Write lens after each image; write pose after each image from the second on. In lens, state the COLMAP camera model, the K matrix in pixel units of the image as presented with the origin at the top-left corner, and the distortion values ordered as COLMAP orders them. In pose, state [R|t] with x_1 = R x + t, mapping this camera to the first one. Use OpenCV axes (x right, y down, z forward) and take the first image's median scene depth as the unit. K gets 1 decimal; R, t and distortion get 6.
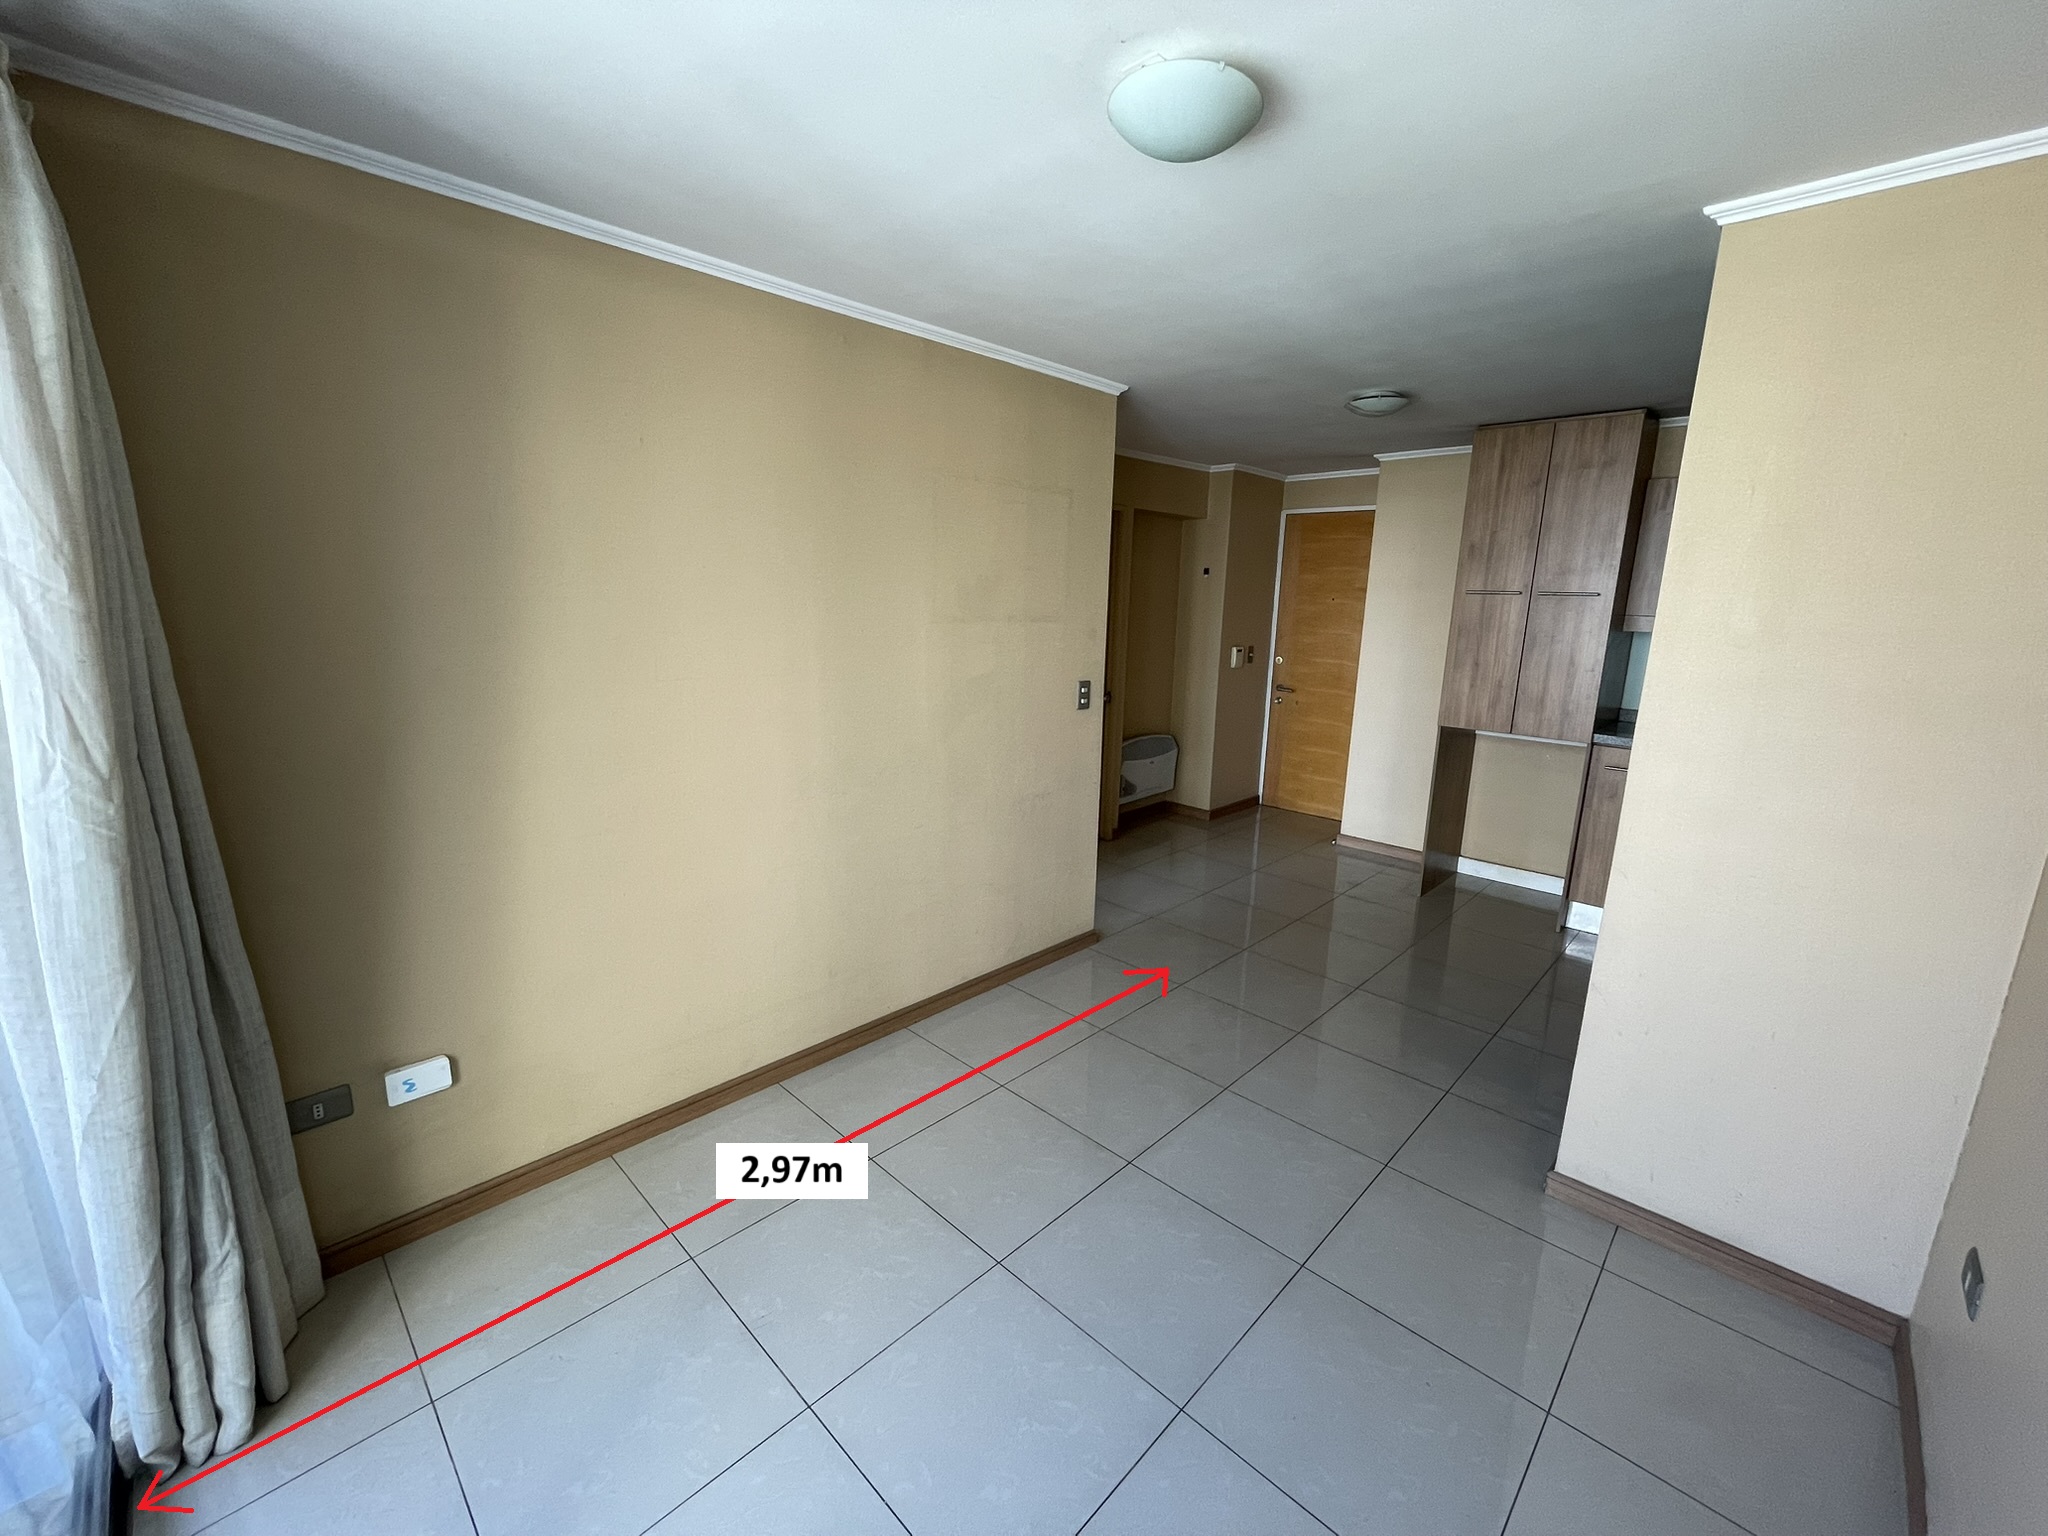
lens RADIAL K [[829.3, 0, 1021.5], [0, 829.3, 766.0], [0, 0, 1]] dist [-0.003749, -0.000345]
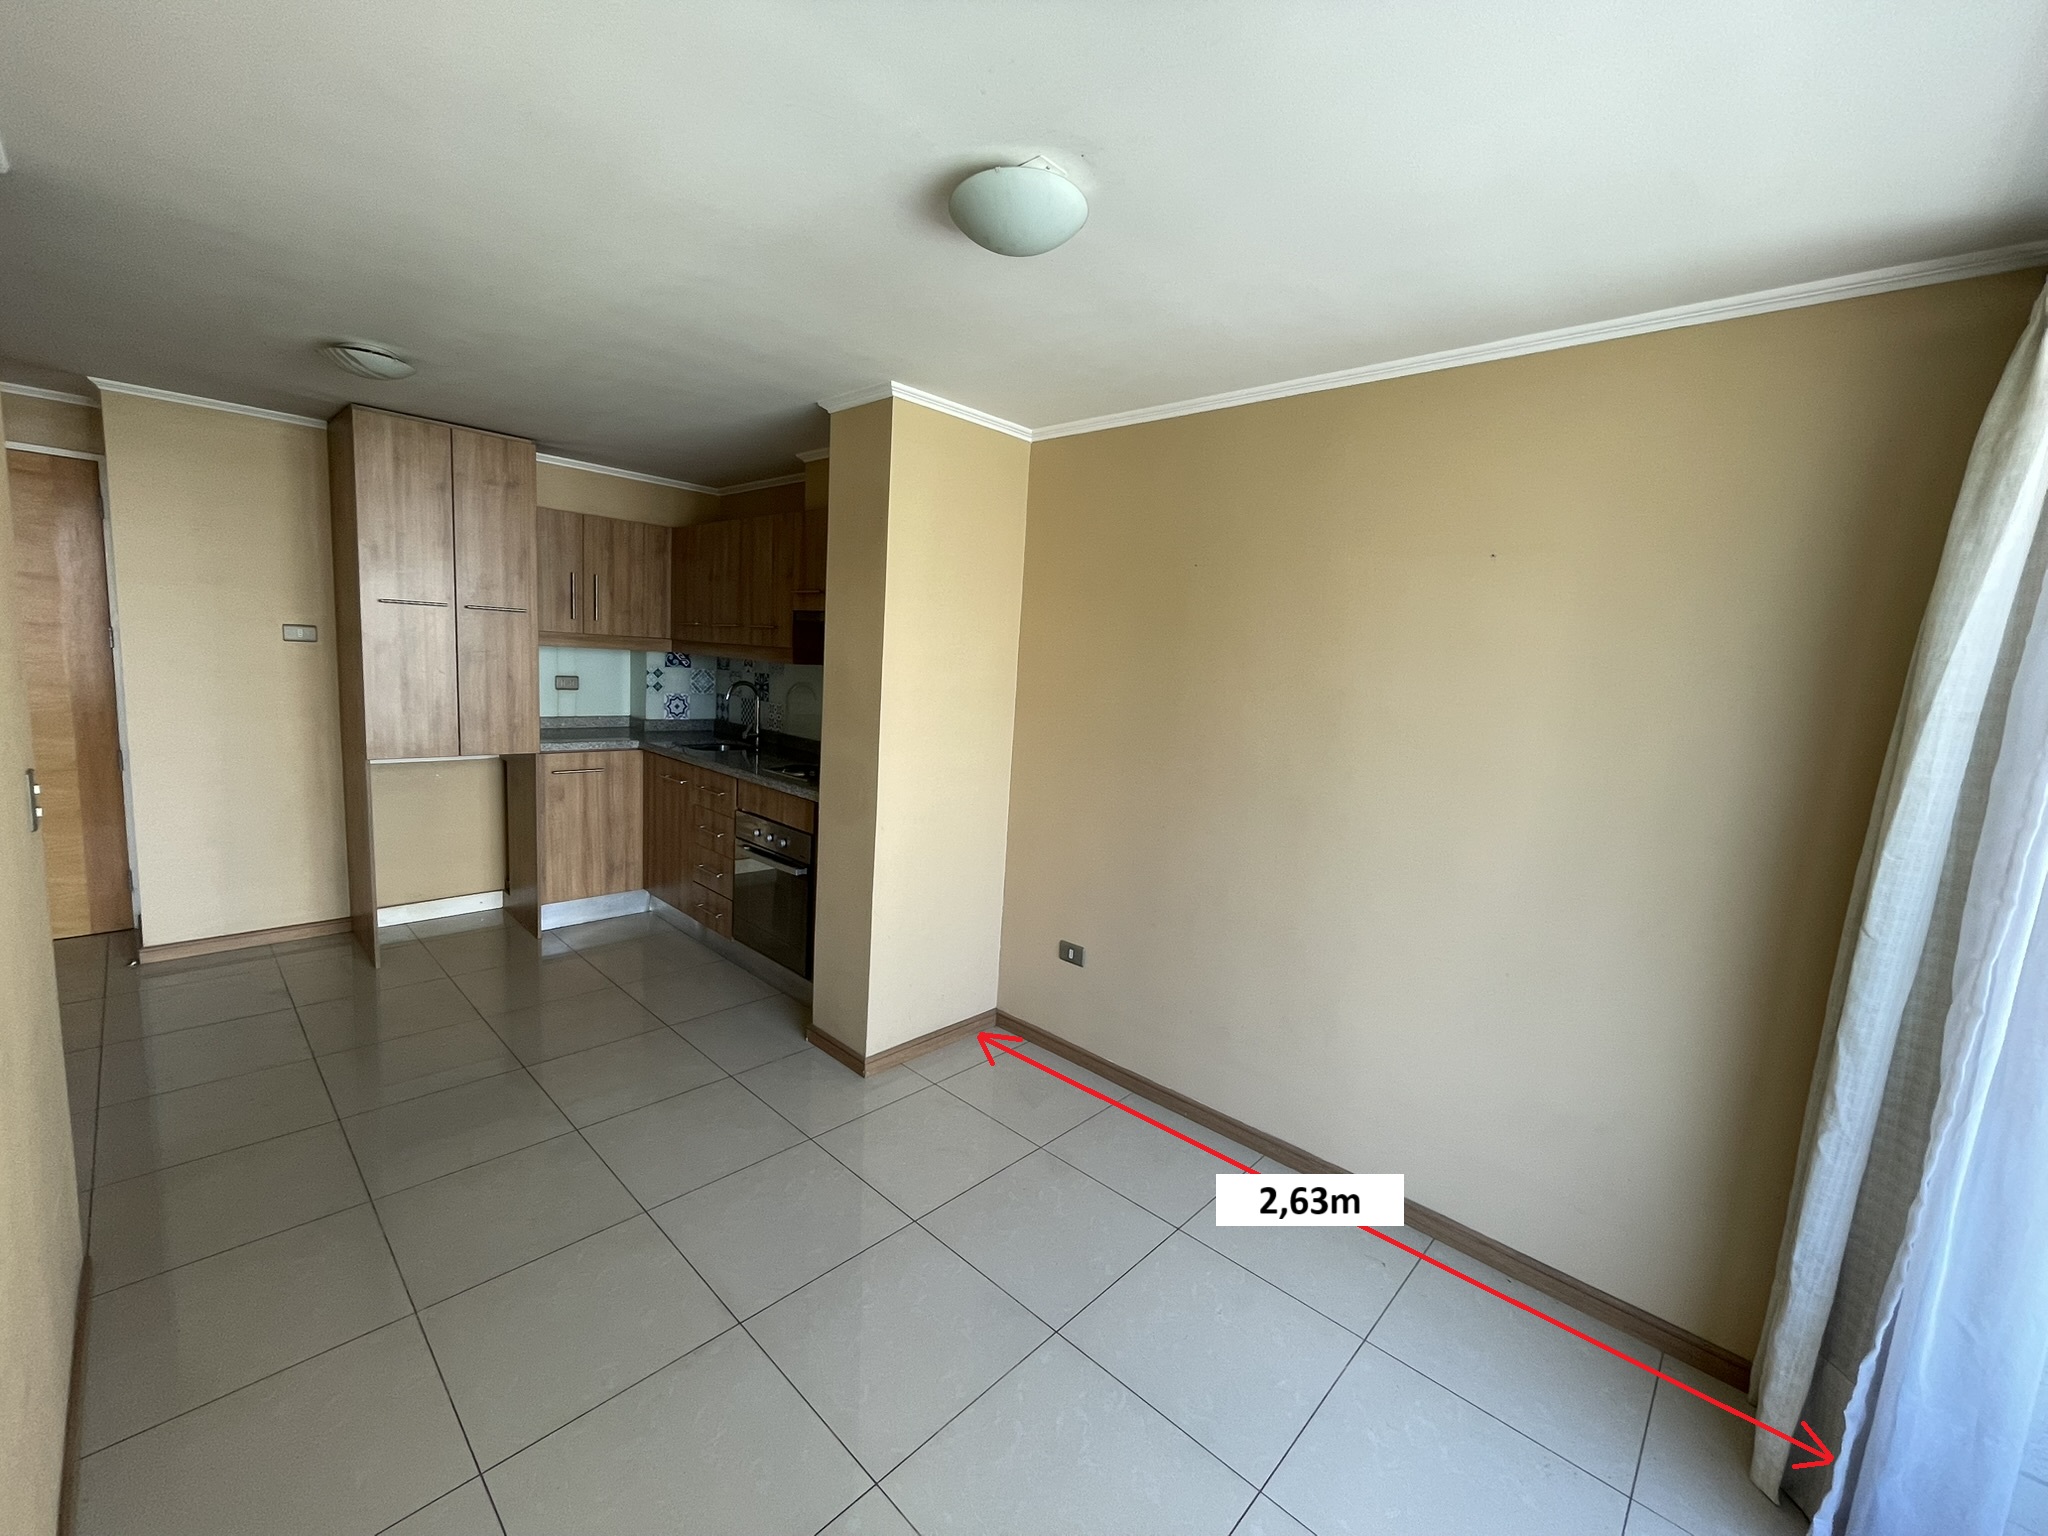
lens RADIAL K [[829.3, 0, 1021.5], [0, 829.3, 766.0], [0, 0, 1]] dist [-0.003749, -0.000345]
pose [[-0.016034, -0.156028, 0.987623, -0.326141], [0.144443, 0.977027, 0.156699, -0.078940], [-0.989383, 0.145168, 0.006872, 0.354740]]
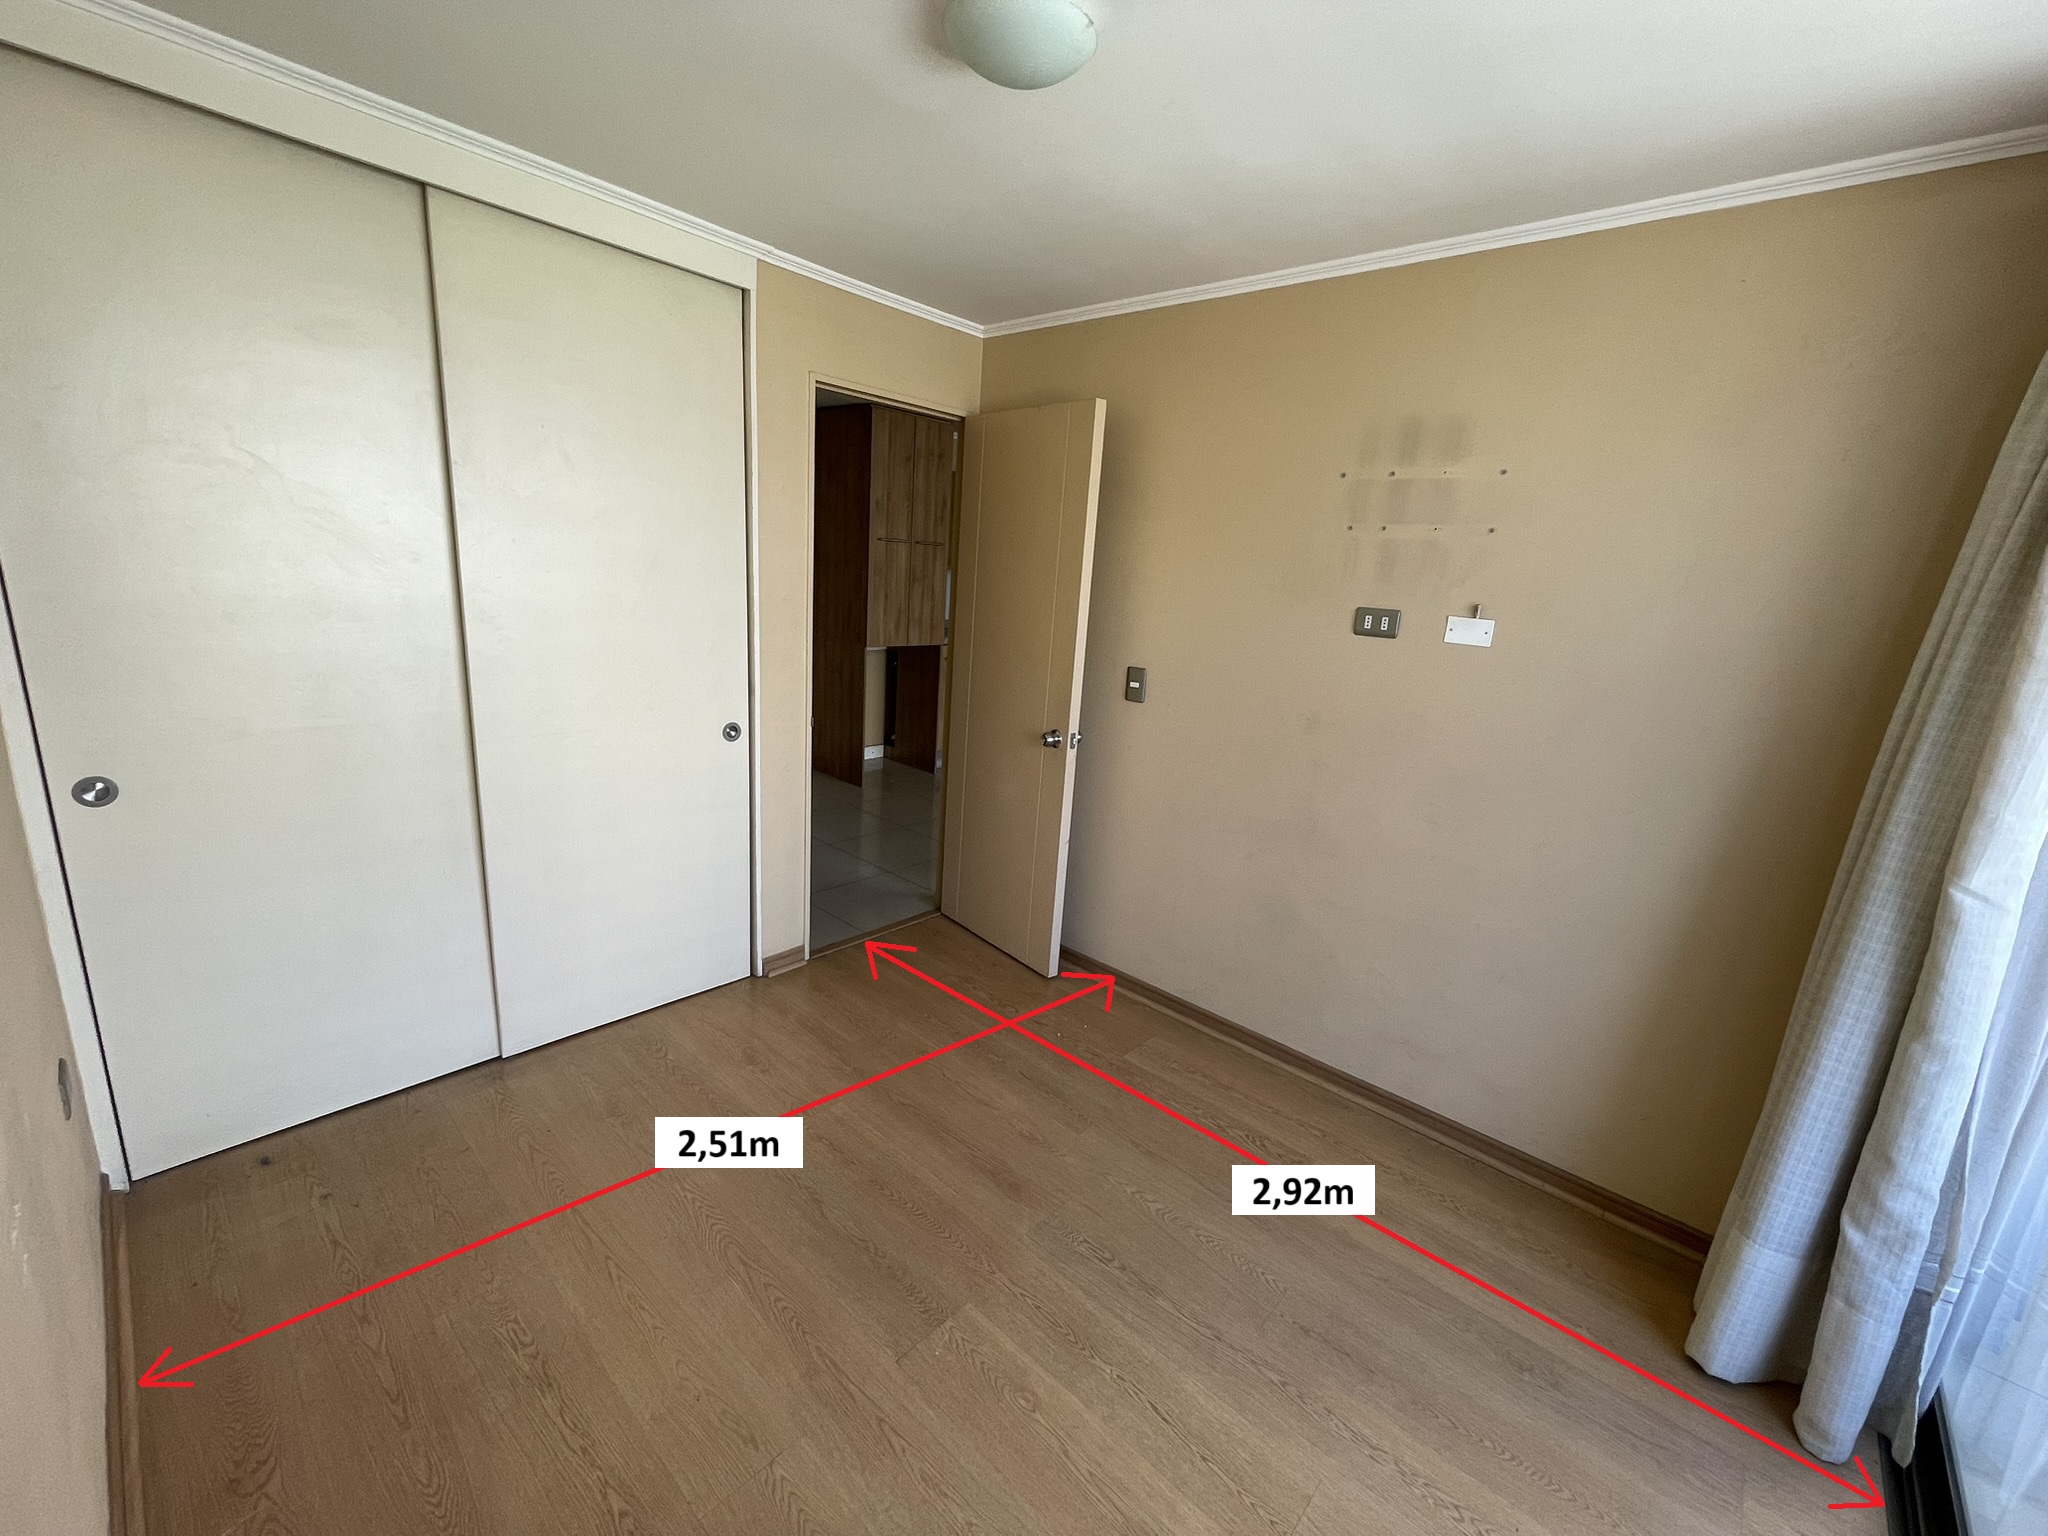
lens RADIAL K [[829.3, 0, 1021.5], [0, 829.3, 766.0], [0, 0, 1]] dist [-0.003749, -0.000345]
pose [[-0.021768, -0.272263, 0.961977, -0.759213], [0.135494, 0.952524, 0.272653, -0.189263], [-0.990539, 0.136277, 0.016155, 0.782516]]
